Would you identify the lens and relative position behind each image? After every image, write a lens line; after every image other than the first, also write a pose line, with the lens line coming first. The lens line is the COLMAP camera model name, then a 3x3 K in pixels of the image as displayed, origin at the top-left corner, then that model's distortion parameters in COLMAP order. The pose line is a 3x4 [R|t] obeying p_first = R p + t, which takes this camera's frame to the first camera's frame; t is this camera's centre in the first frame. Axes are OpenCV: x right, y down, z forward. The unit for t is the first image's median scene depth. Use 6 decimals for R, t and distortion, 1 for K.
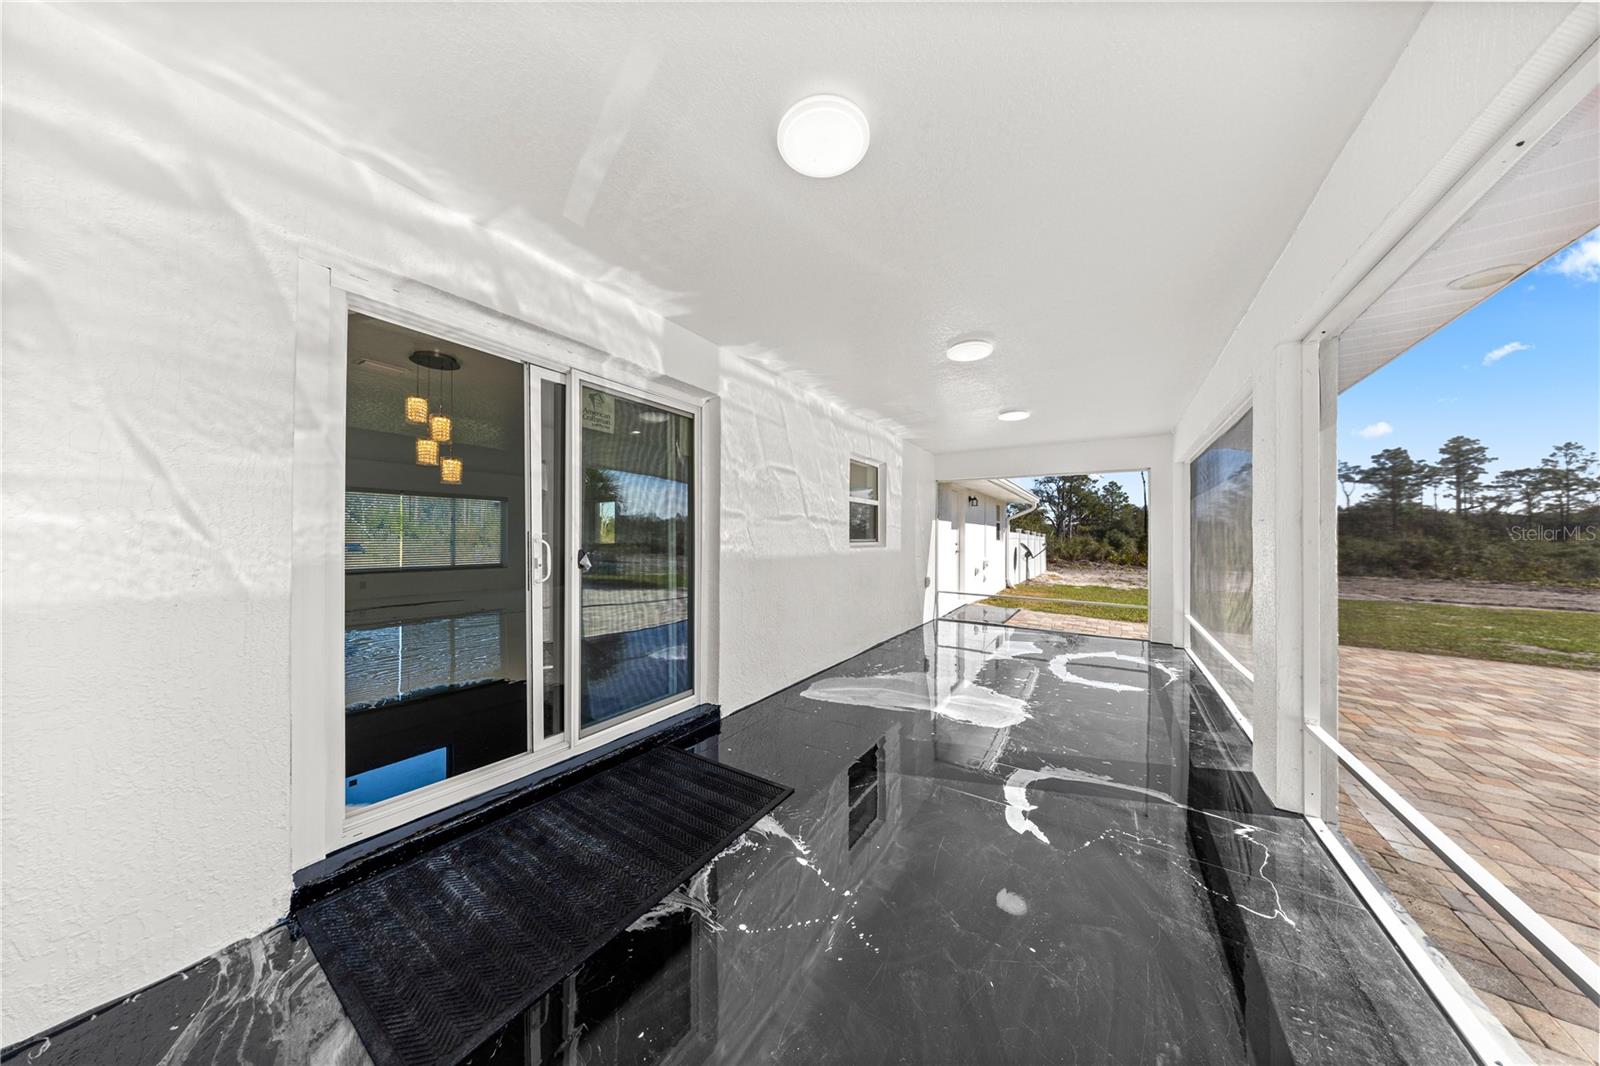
lens RADIAL K [[460.1, 0, 800.0], [0, 460.1, 533.0], [0, 0, 1]] dist [-0.005495, -0.000059]
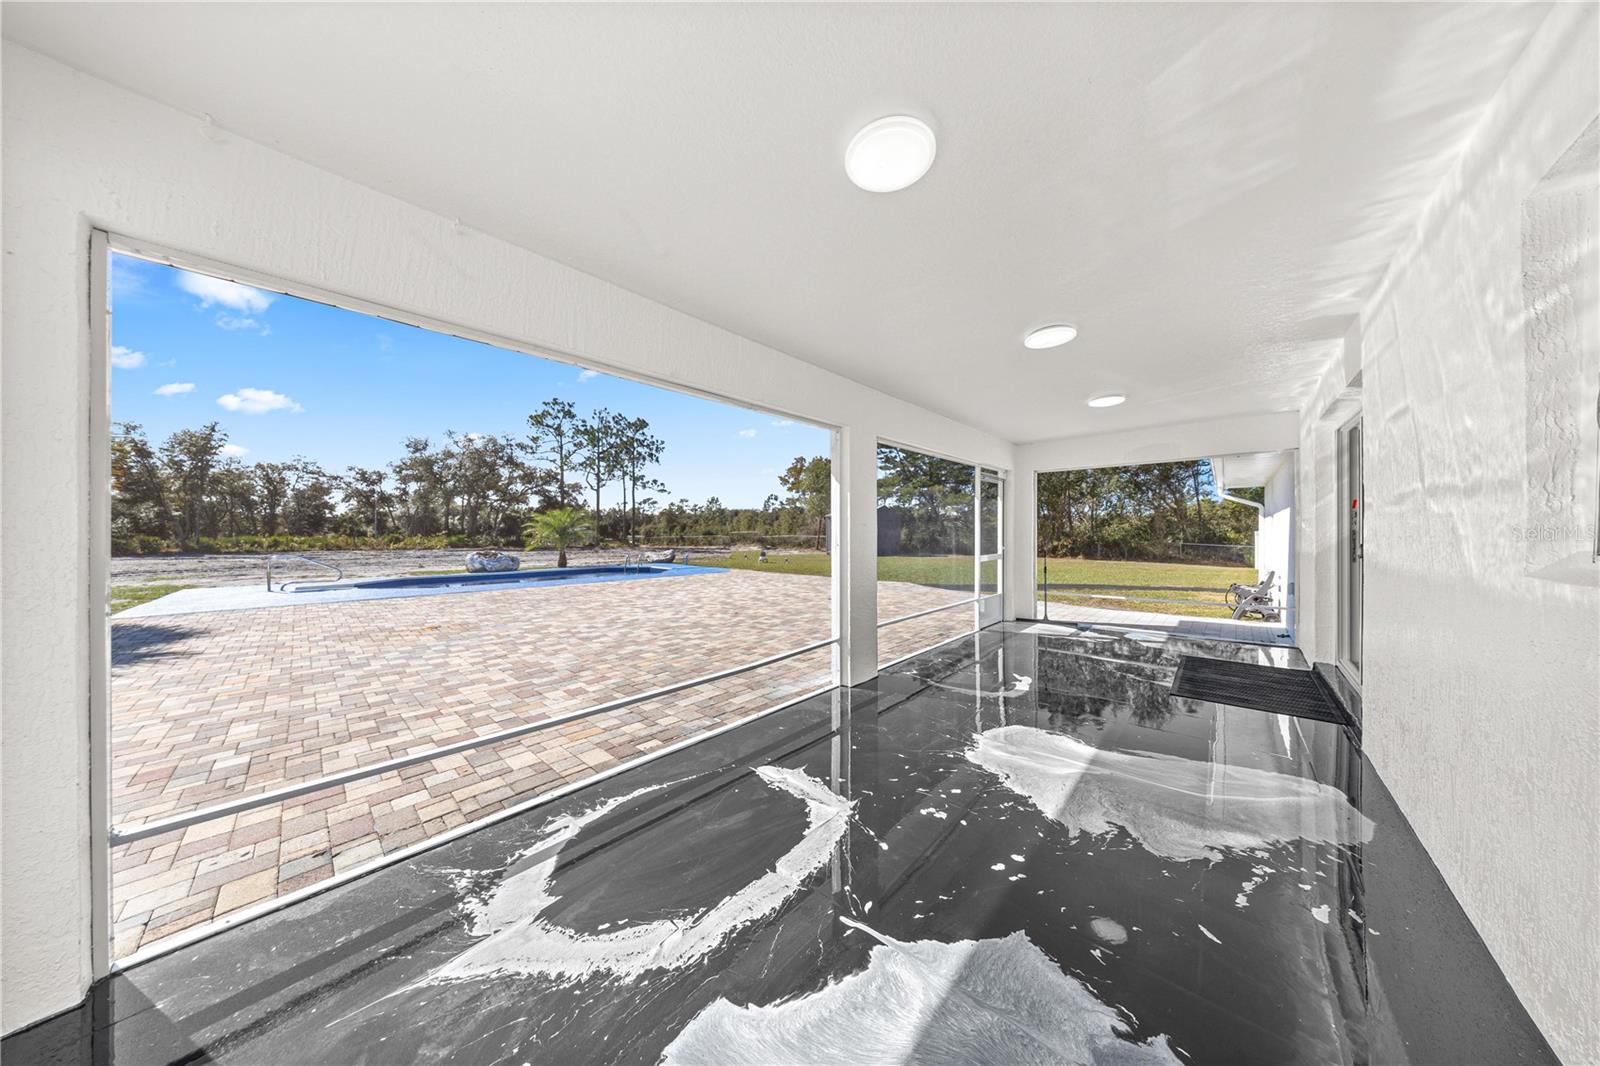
lens RADIAL K [[460.1, 0, 800.0], [0, 460.1, 533.0], [0, 0, 1]] dist [-0.005495, -0.000059]
pose [[-0.986806, -0.002875, 0.161884, 0.647382], [-0.005791, 0.999829, -0.017545, 0.020983], [-0.161806, -0.018251, -0.986654, 1.814351]]
